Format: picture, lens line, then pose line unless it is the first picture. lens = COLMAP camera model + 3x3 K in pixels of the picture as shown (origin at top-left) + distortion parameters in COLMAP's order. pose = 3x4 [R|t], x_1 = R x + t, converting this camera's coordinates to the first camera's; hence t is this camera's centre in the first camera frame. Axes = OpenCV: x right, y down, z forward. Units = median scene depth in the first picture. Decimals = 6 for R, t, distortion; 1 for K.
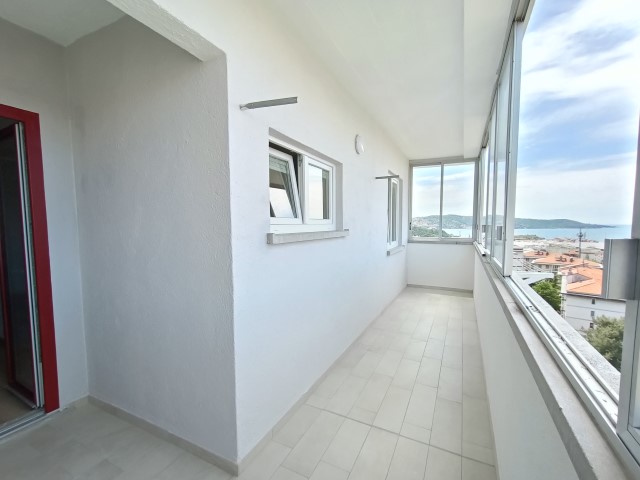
lens RADIAL K [[293.5, 0, 319.1], [0, 293.5, 244.8], [0, 0, 1]] dist [0.001902, 0.000036]
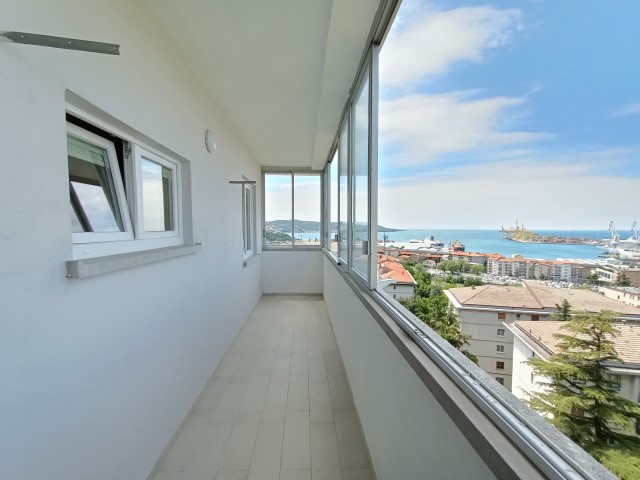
lens RADIAL K [[291.9, 0, 321.2], [0, 291.9, 244.5], [0, 0, 1]] dist [-0.000284, 0.000135]
pose [[0.869877, -0.026023, 0.492581, -0.007177], [0.033200, 0.999432, -0.005830, -0.028004], [-0.492149, 0.021425, 0.870247, 0.112760]]
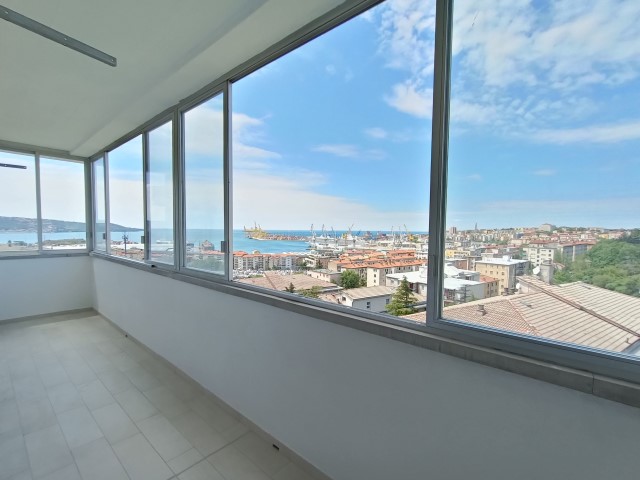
lens RADIAL K [[293.5, 0, 319.1], [0, 293.5, 244.8], [0, 0, 1]] dist [0.001902, 0.000036]
pose [[0.242881, -0.049262, 0.968805, -0.266537], [0.059206, 0.997601, 0.035883, -0.039125], [-0.968248, 0.048644, 0.245215, 0.184842]]
